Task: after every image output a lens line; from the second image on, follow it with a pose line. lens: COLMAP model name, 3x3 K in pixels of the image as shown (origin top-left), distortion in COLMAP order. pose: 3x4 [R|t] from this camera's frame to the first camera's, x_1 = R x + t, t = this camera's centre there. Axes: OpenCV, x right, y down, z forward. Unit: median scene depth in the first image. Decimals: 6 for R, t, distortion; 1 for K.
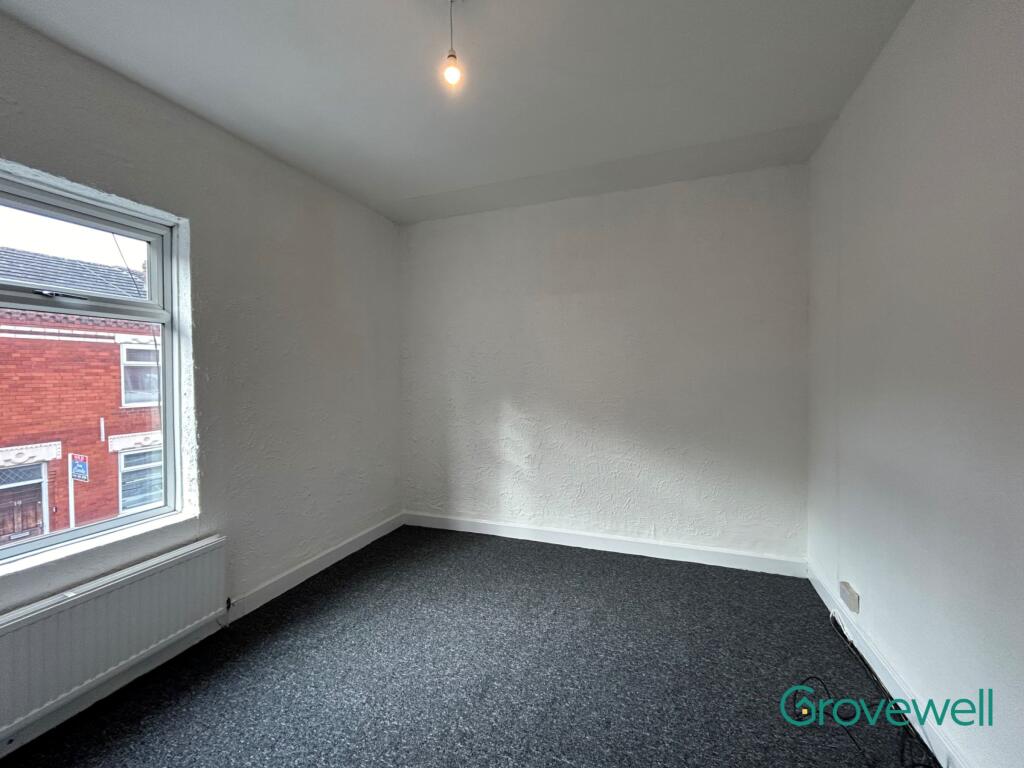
lens RADIAL K [[415.9, 0, 512.0], [0, 415.9, 384.0], [0, 0, 1]] dist [-0.001298, 0.000241]
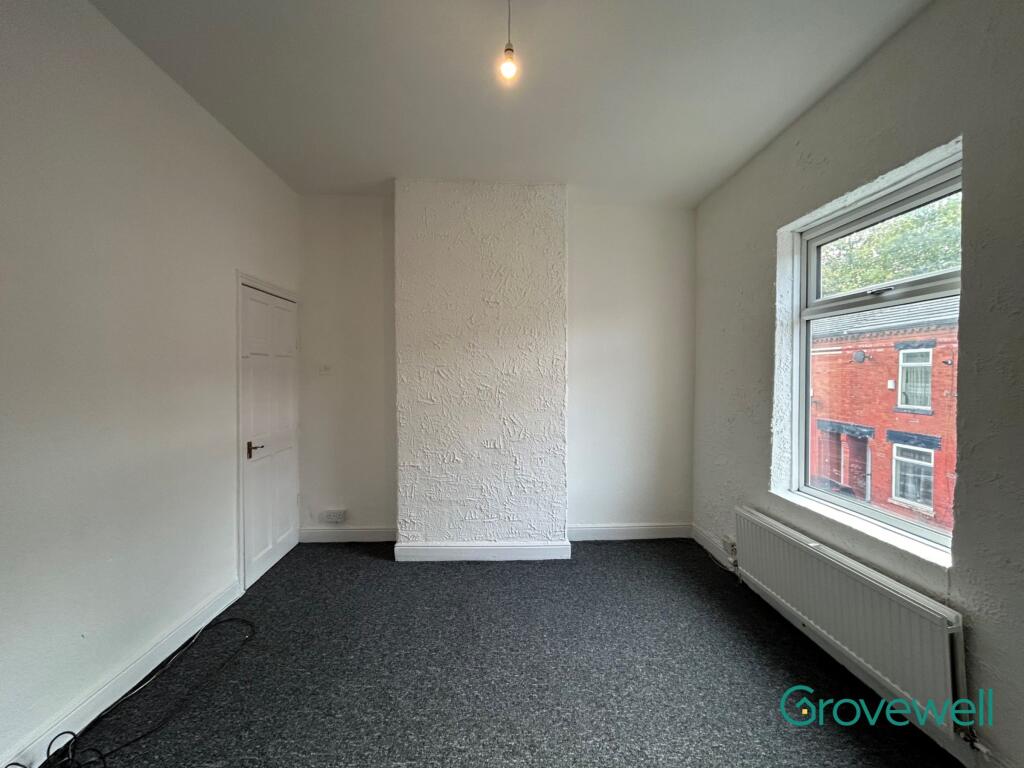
lens RADIAL K [[415.9, 0, 512.0], [0, 415.9, 384.0], [0, 0, 1]] dist [-0.001298, 0.000241]
pose [[-0.926462, 0.015905, -0.376053, 0.220490], [-0.000009, 0.999106, 0.042280, -0.020673], [0.376389, 0.039174, -0.925633, 1.796511]]
